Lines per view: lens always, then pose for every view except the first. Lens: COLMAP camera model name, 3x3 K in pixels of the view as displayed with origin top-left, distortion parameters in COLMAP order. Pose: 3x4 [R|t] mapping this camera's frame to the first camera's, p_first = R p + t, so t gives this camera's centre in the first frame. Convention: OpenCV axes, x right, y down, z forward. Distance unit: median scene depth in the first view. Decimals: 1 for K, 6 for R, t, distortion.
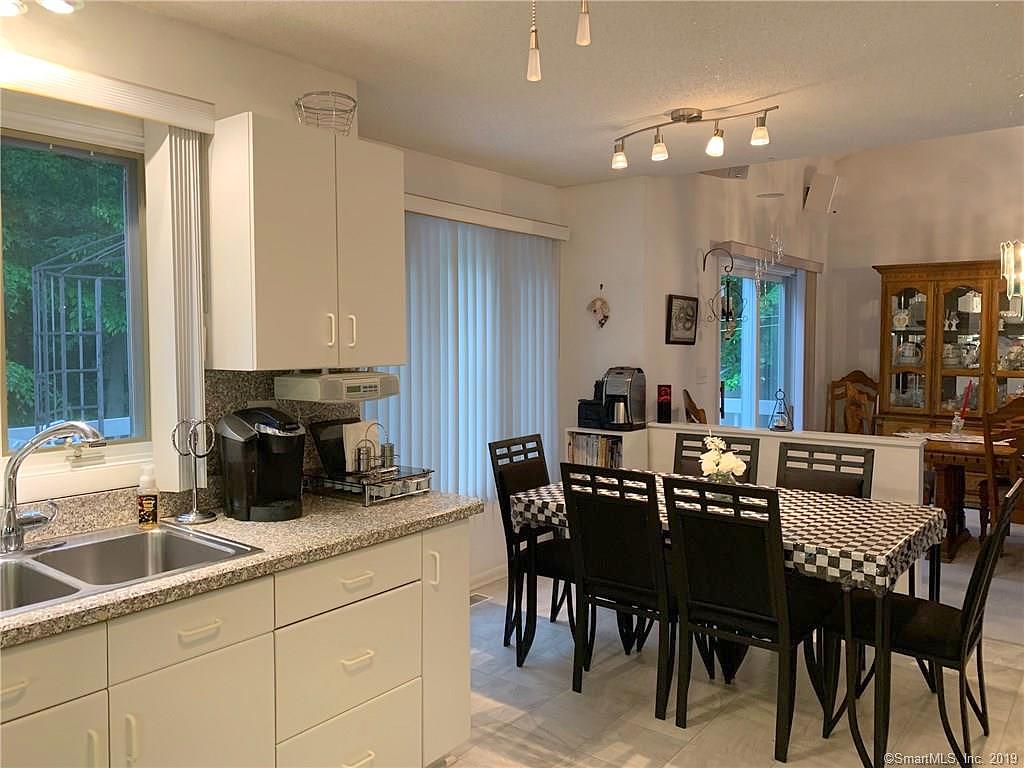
lens RADIAL K [[780.8, 0, 512.0], [0, 780.8, 384.0], [0, 0, 1]] dist [0.000624, -0.074457]
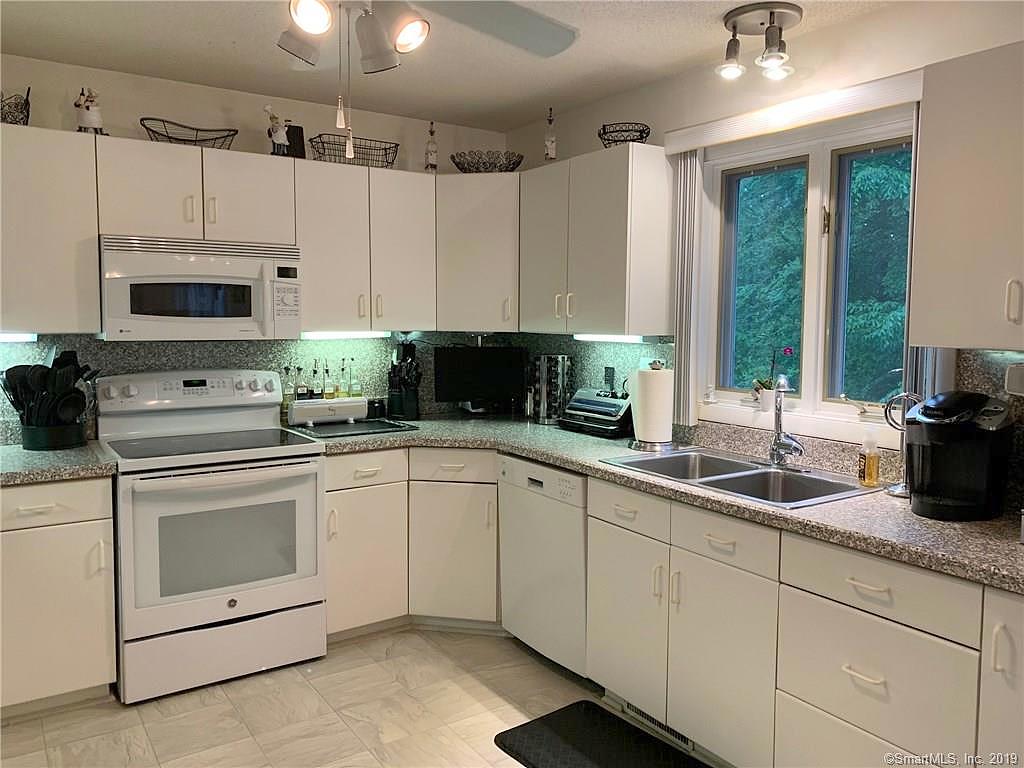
lens RADIAL K [[780.3, 0, 512.1], [0, 780.3, 378.3], [0, 0, 1]] dist [0.054607, -0.082965]
pose [[-0.324608, 0.077548, -0.942664, 0.812660], [-0.063075, 0.992640, 0.103380, -0.052715], [0.943743, 0.093017, -0.317328, 0.963570]]
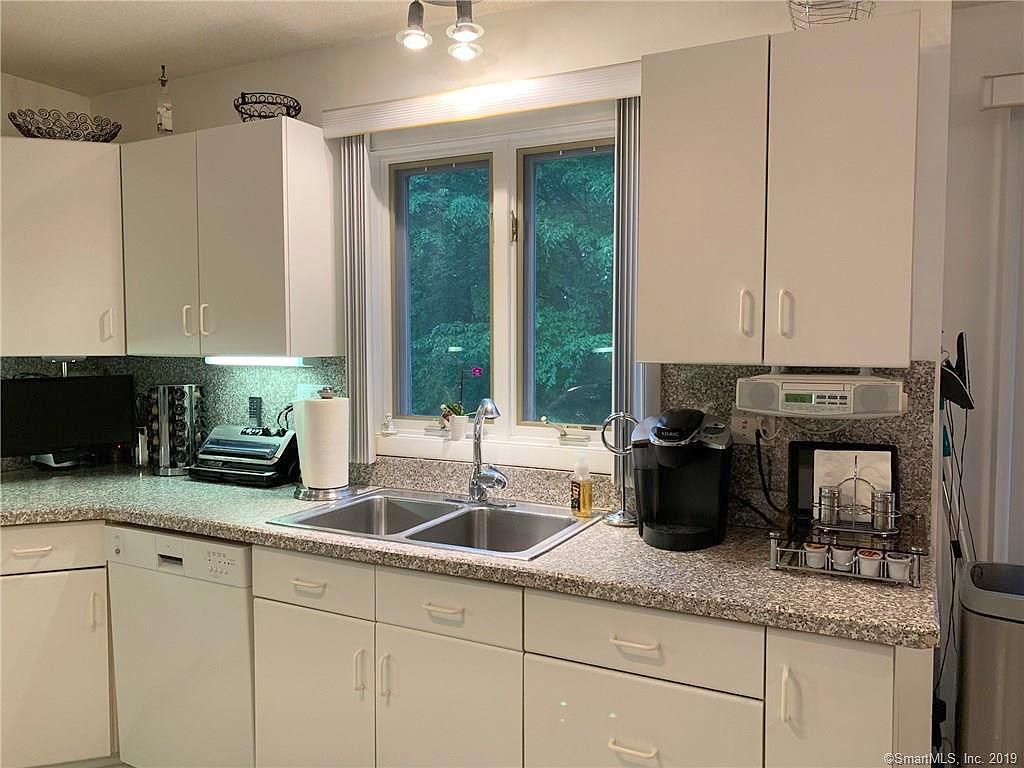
lens RADIAL K [[780.3, 0, 512.1], [0, 780.3, 378.3], [0, 0, 1]] dist [0.054607, -0.082965]
pose [[0.178341, 0.054582, -0.982454, 0.551877], [-0.058876, 0.997263, 0.044717, -0.034212], [0.982206, 0.049868, 0.181067, 0.804161]]
